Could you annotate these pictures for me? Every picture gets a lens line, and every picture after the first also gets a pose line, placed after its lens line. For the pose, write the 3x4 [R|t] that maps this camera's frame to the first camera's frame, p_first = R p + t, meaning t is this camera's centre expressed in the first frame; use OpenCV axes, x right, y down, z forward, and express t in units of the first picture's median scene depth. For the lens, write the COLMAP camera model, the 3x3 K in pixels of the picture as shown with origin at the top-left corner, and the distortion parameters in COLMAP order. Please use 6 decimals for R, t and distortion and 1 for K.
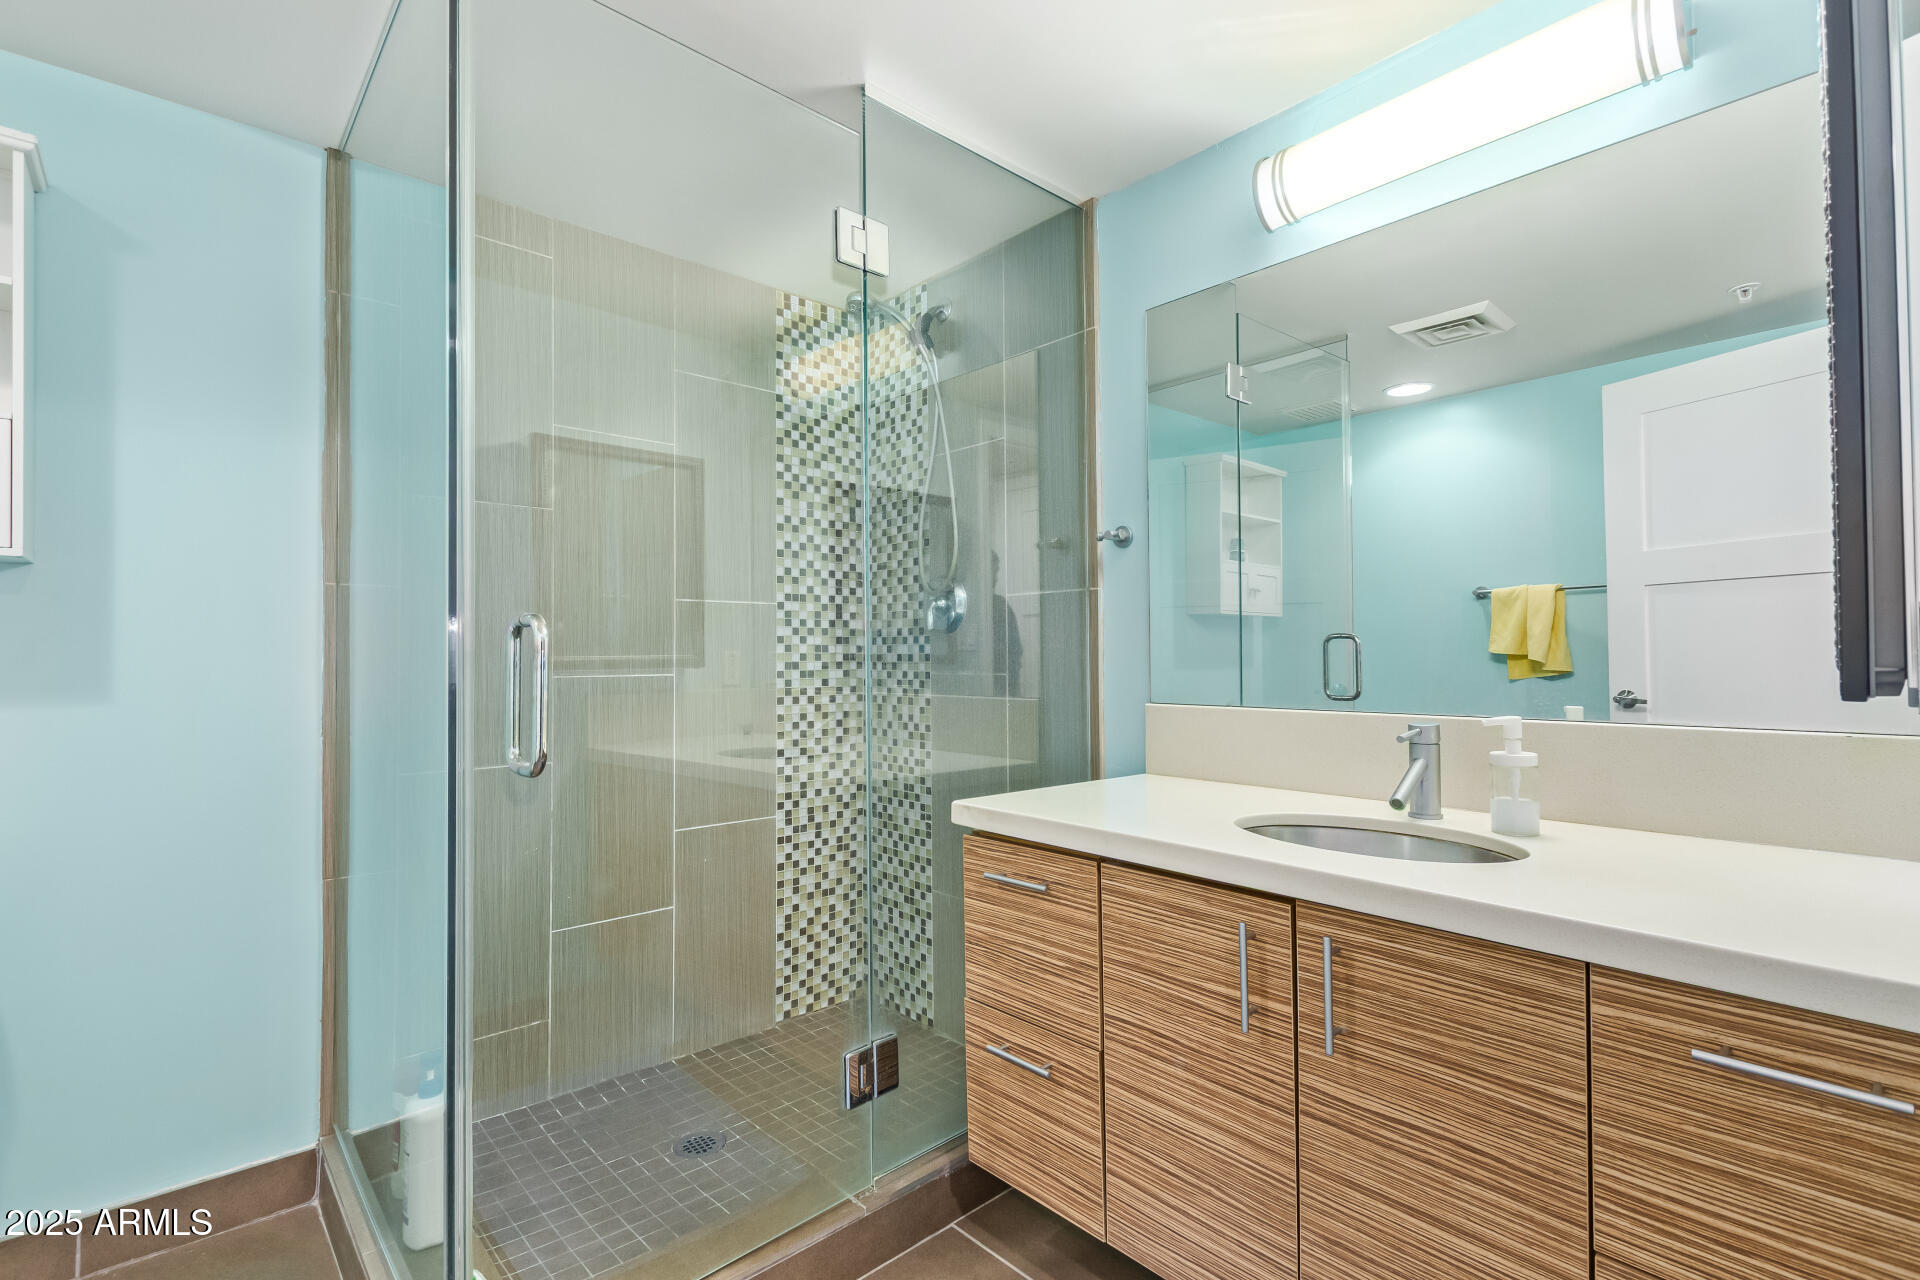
lens RADIAL K [[894.7, 0, 960.0], [0, 894.7, 640.0], [0, 0, 1]] dist [-0.001721, -0.000287]
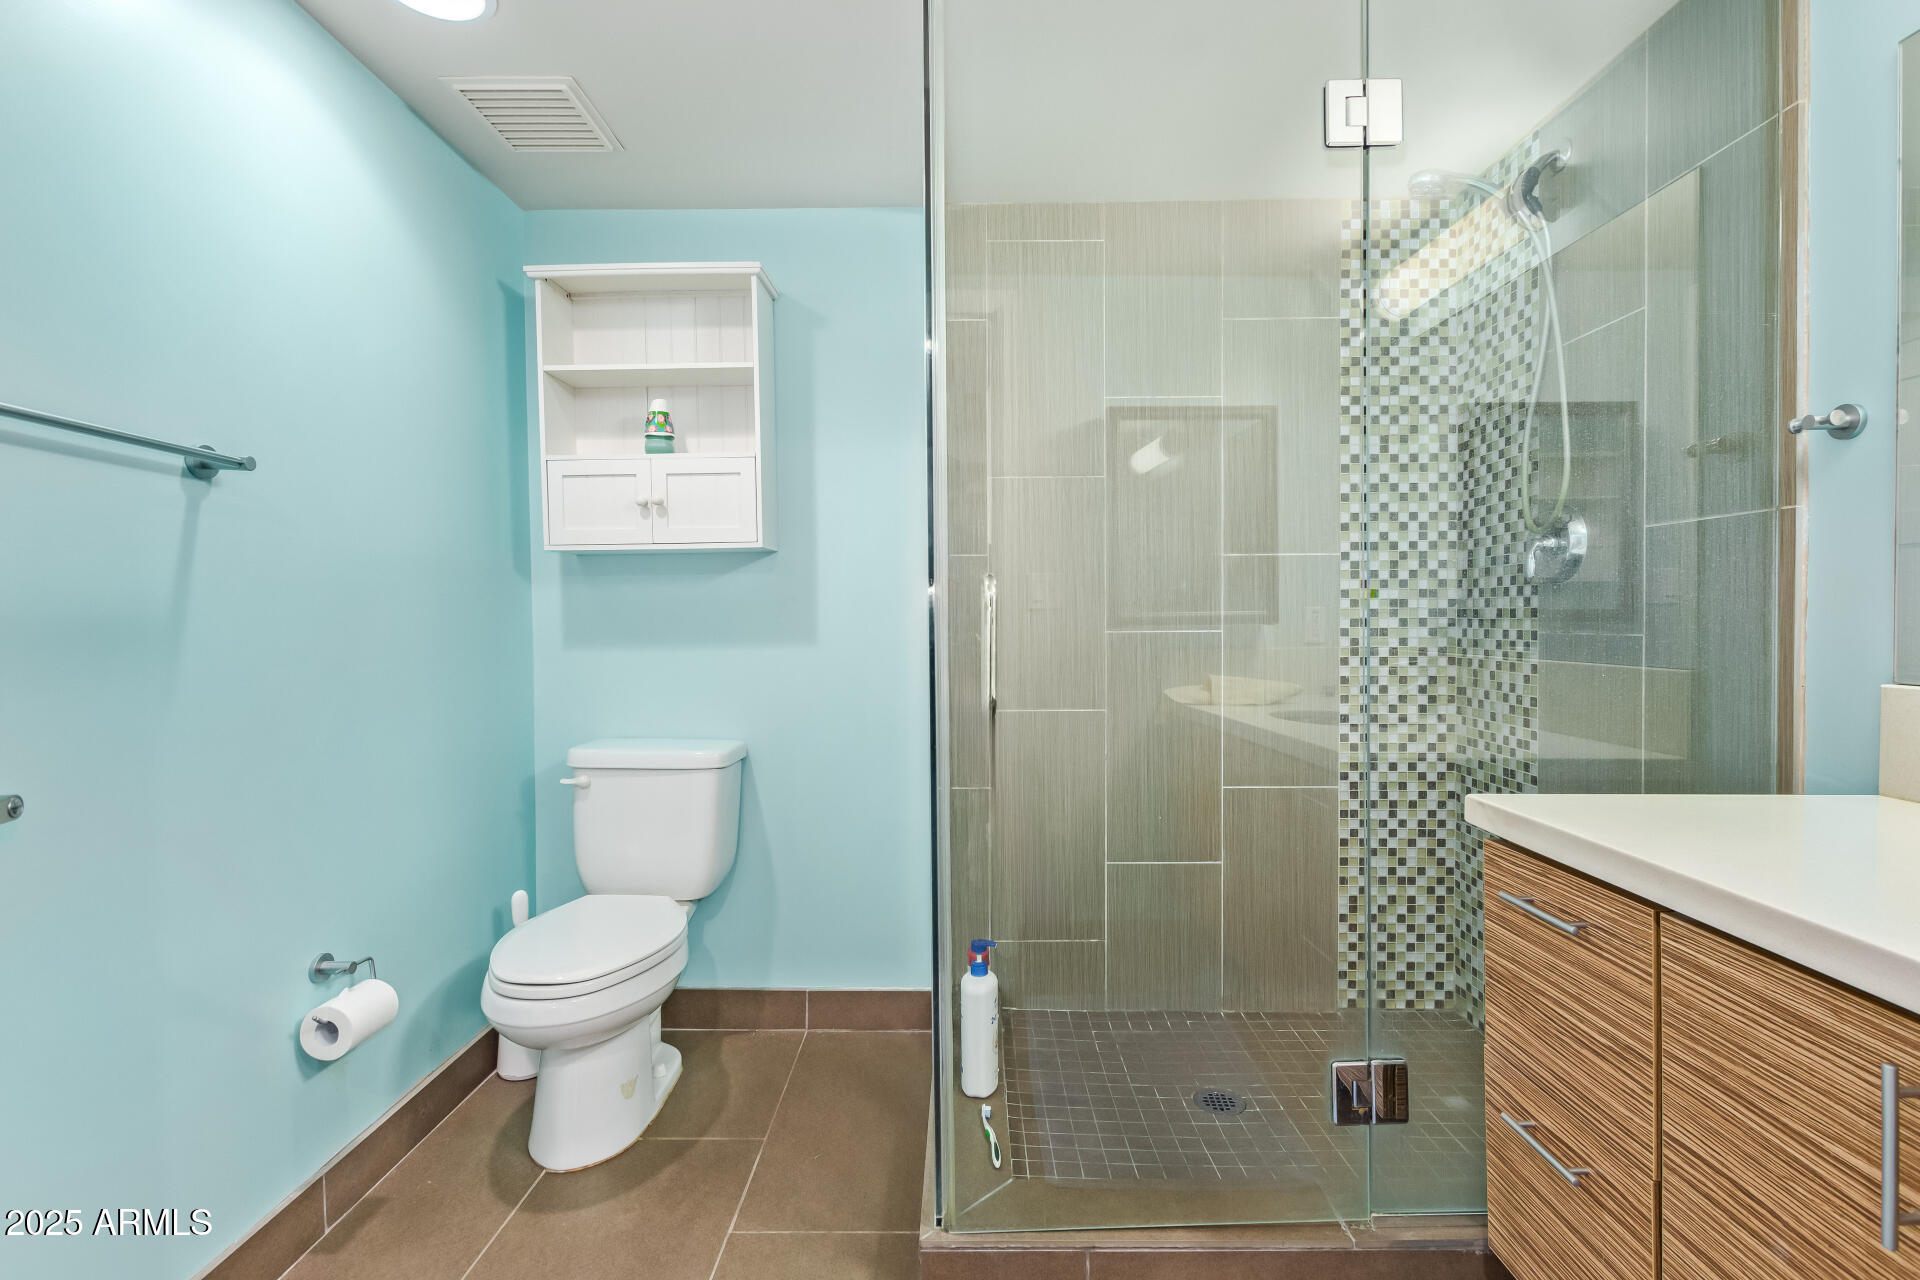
lens RADIAL K [[873.5, 0, 960.0], [0, 873.5, 640.0], [0, 0, 1]] dist [0.004606, -0.006559]
pose [[0.724438, 0.017600, -0.689115, 0.125373], [0.015202, 0.999023, 0.041496, 0.003763], [0.689172, -0.040537, 0.723463, 0.089891]]
